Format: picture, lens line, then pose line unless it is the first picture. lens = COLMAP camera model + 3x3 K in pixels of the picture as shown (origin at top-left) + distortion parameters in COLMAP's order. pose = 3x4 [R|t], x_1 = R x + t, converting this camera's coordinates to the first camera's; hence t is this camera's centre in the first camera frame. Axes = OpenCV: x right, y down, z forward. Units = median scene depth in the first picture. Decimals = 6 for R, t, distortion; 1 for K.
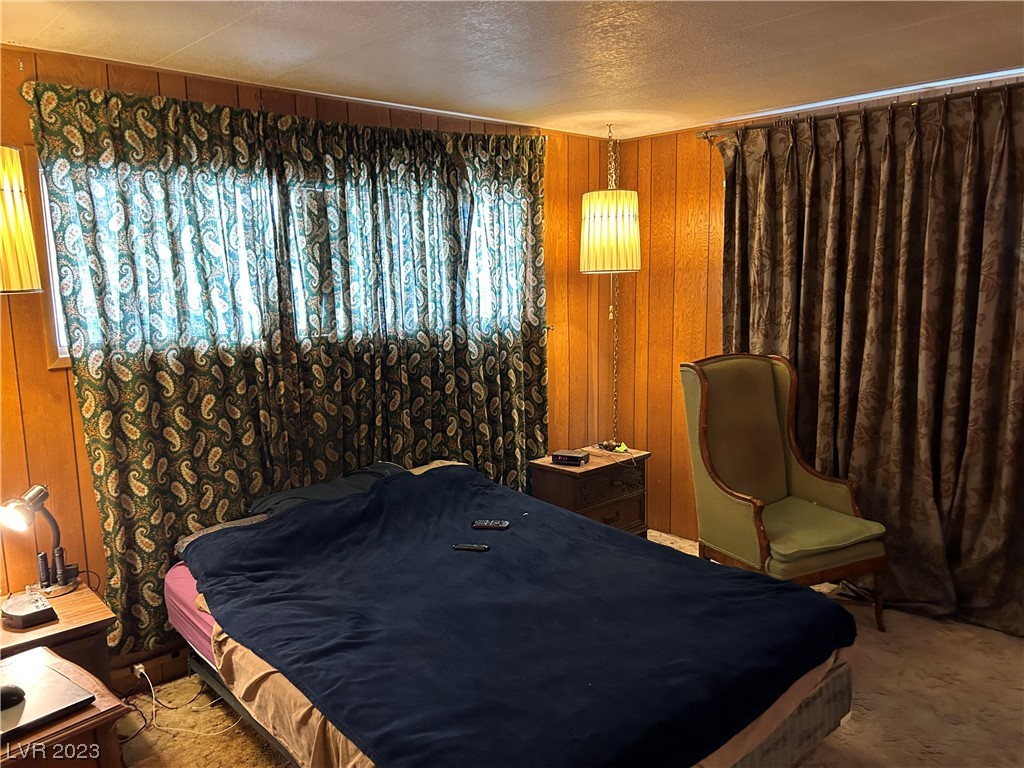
lens RADIAL K [[780.1, 0, 513.5], [0, 780.1, 382.0], [0, 0, 1]] dist [0.039164, -0.050434]
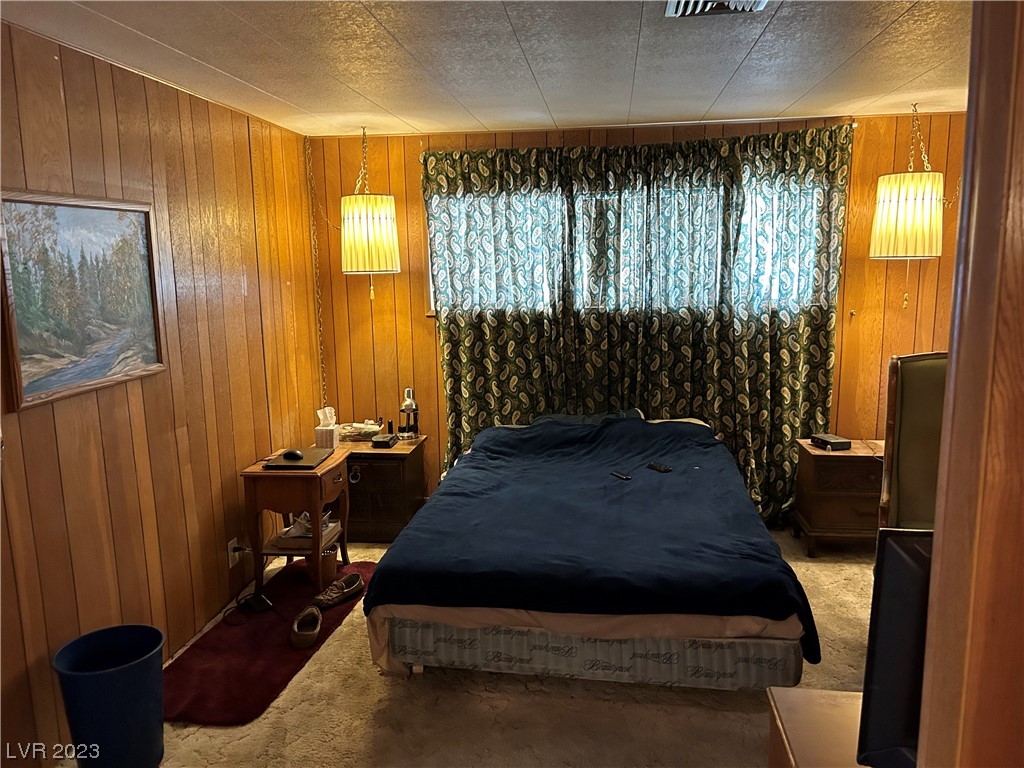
lens RADIAL K [[780.1, 0, 506.6], [0, 780.1, 390.6], [0, 0, 1]] dist [0.039164, -0.050434]
pose [[0.628912, 0.139008, -0.764949, 0.747015], [-0.102781, 0.990116, 0.095424, -0.030391], [0.770653, 0.018609, 0.636983, 0.022530]]
